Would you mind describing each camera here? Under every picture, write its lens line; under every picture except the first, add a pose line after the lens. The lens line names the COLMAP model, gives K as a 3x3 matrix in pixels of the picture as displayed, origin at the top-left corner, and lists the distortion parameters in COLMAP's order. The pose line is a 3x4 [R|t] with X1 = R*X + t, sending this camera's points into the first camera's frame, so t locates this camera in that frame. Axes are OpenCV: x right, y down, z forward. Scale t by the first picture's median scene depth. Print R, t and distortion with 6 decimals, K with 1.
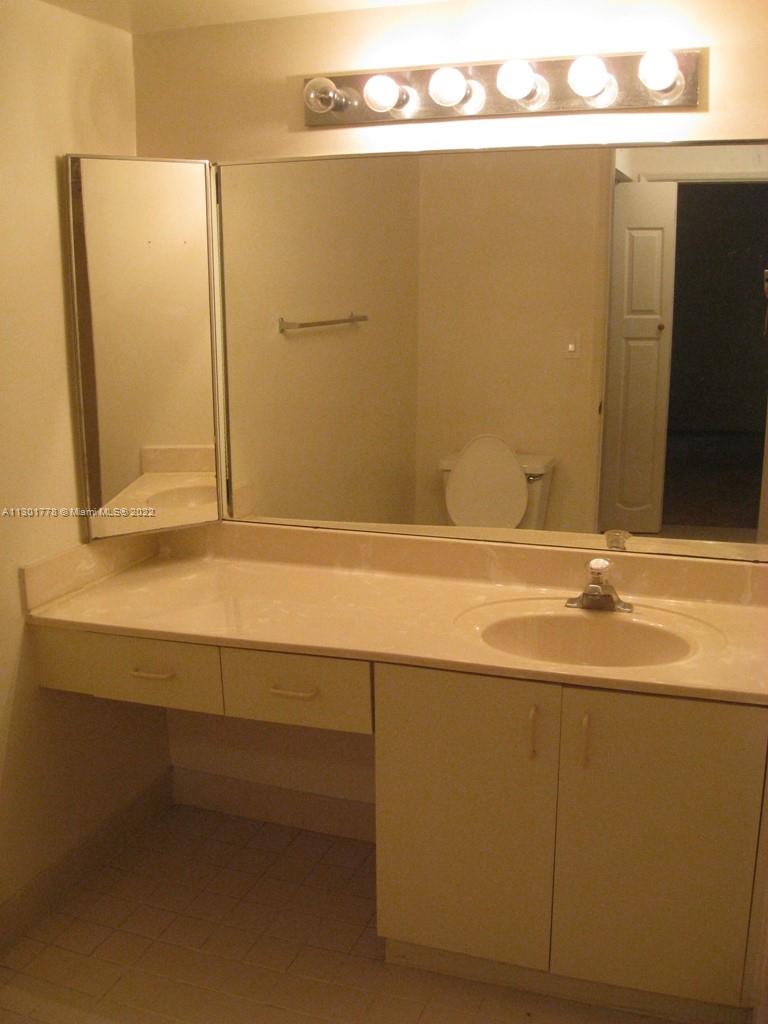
lens RADIAL K [[1052.2, 0, 384.0], [0, 1052.2, 512.0], [0, 0, 1]] dist [-0.175501, 0.146282]
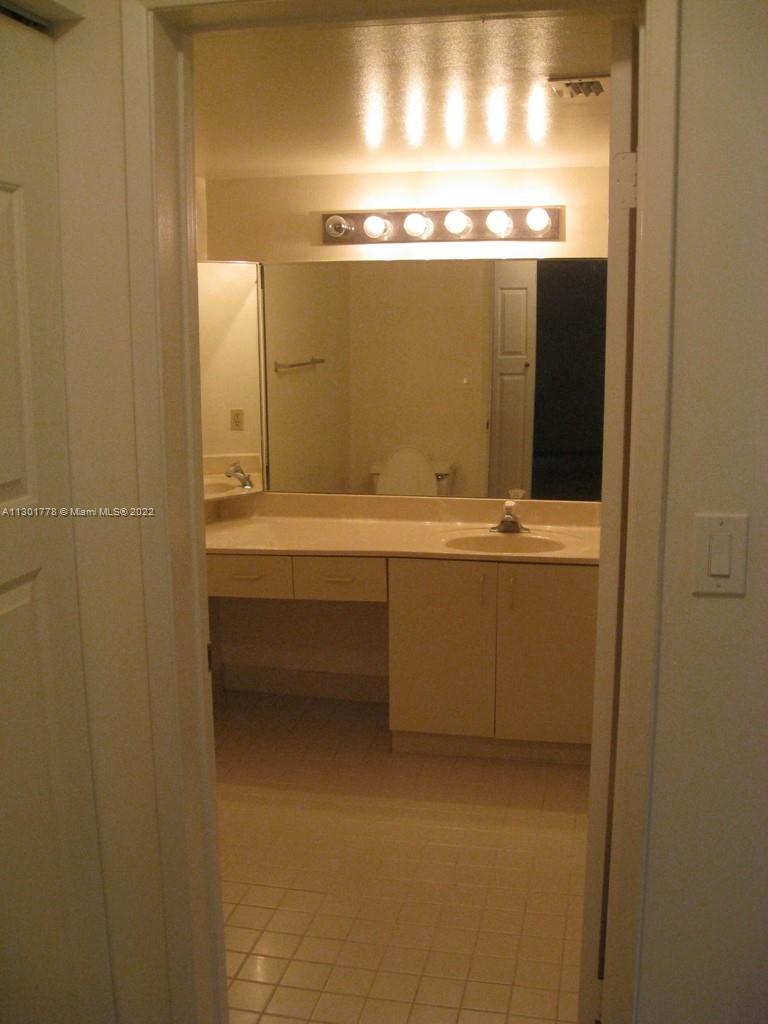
lens RADIAL K [[1052.2, 0, 384.0], [0, 1052.2, 512.0], [0, 0, 1]] dist [-0.175501, 0.146282]
pose [[0.990713, -0.024594, 0.133727, -0.216883], [0.029675, 0.998906, -0.036134, 0.114089], [-0.132692, 0.039766, 0.990359, -0.637899]]
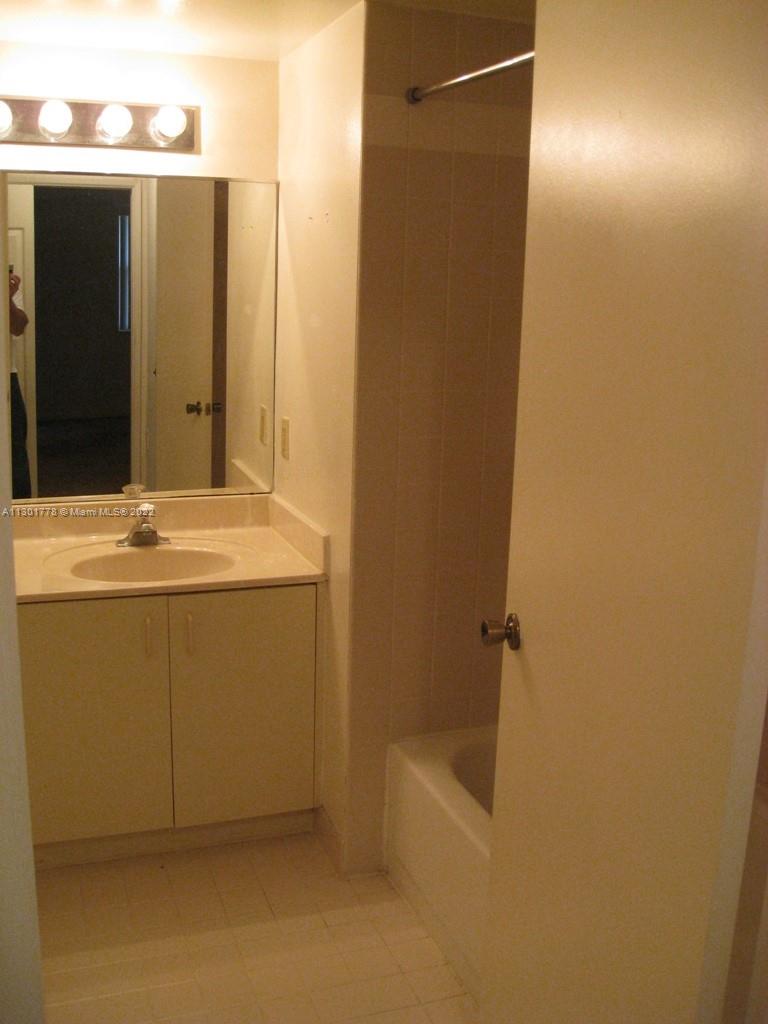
lens RADIAL K [[1052.2, 0, 384.0], [0, 1052.2, 512.0], [0, 0, 1]] dist [-0.175501, 0.146282]
pose [[0.770489, -0.111683, 0.627594, -0.348746], [0.106337, 0.993256, 0.046205, 0.026154], [-0.628522, 0.031136, 0.777169, -0.152946]]
